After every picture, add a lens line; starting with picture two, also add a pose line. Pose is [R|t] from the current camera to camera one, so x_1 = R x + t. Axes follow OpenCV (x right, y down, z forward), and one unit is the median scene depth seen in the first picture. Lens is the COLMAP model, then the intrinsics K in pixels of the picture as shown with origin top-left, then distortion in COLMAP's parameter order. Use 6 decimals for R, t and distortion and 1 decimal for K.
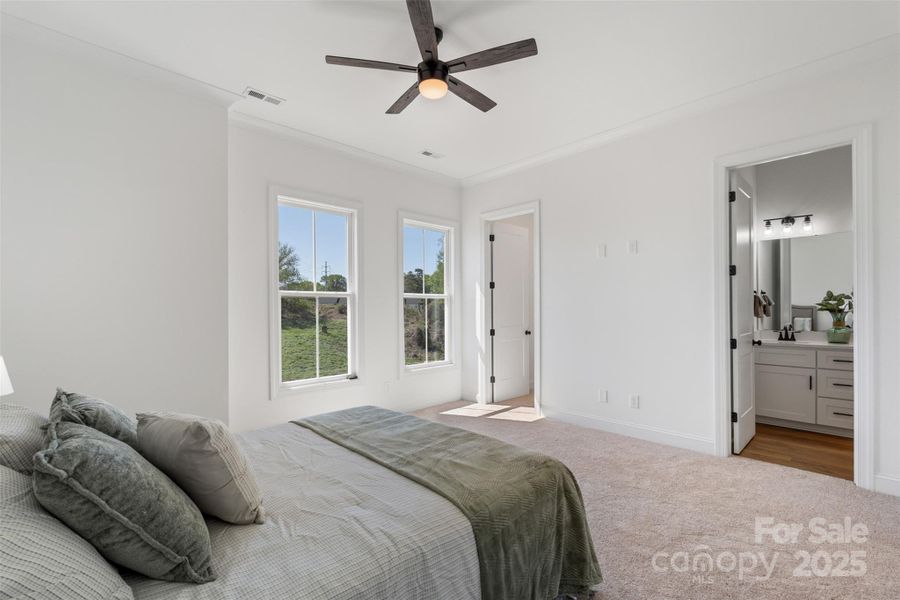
lens RADIAL K [[397.4, 0, 452.2], [0, 397.4, 303.7], [0, 0, 1]] dist [-0.001699, -0.000058]
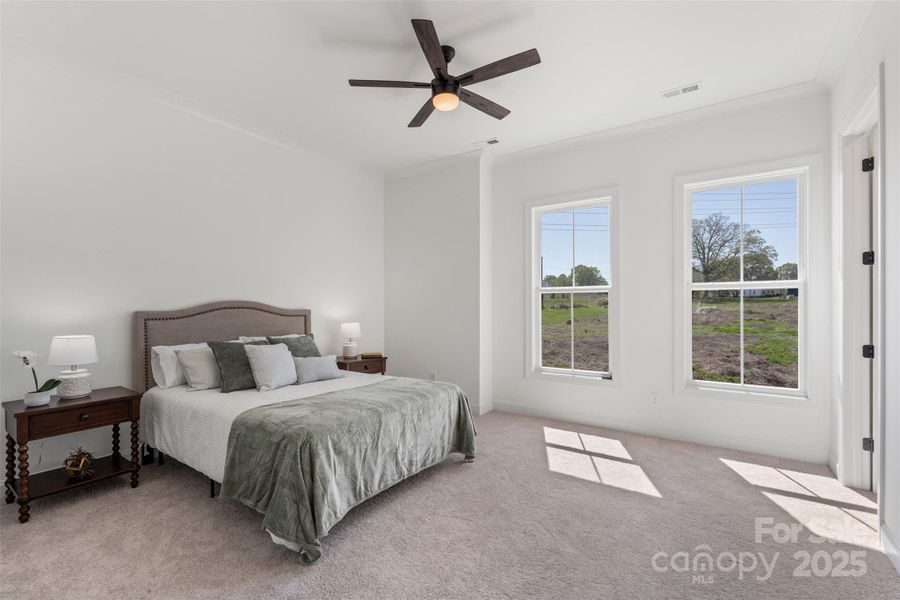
lens RADIAL K [[397.4, 0, 452.2], [0, 397.4, 303.7], [0, 0, 1]] dist [-0.001699, -0.000058]
pose [[0.186996, 0.002202, -0.982358, 0.601682], [0.009109, 0.999951, 0.003975, 0.005685], [0.982318, -0.009692, 0.186967, 0.469883]]
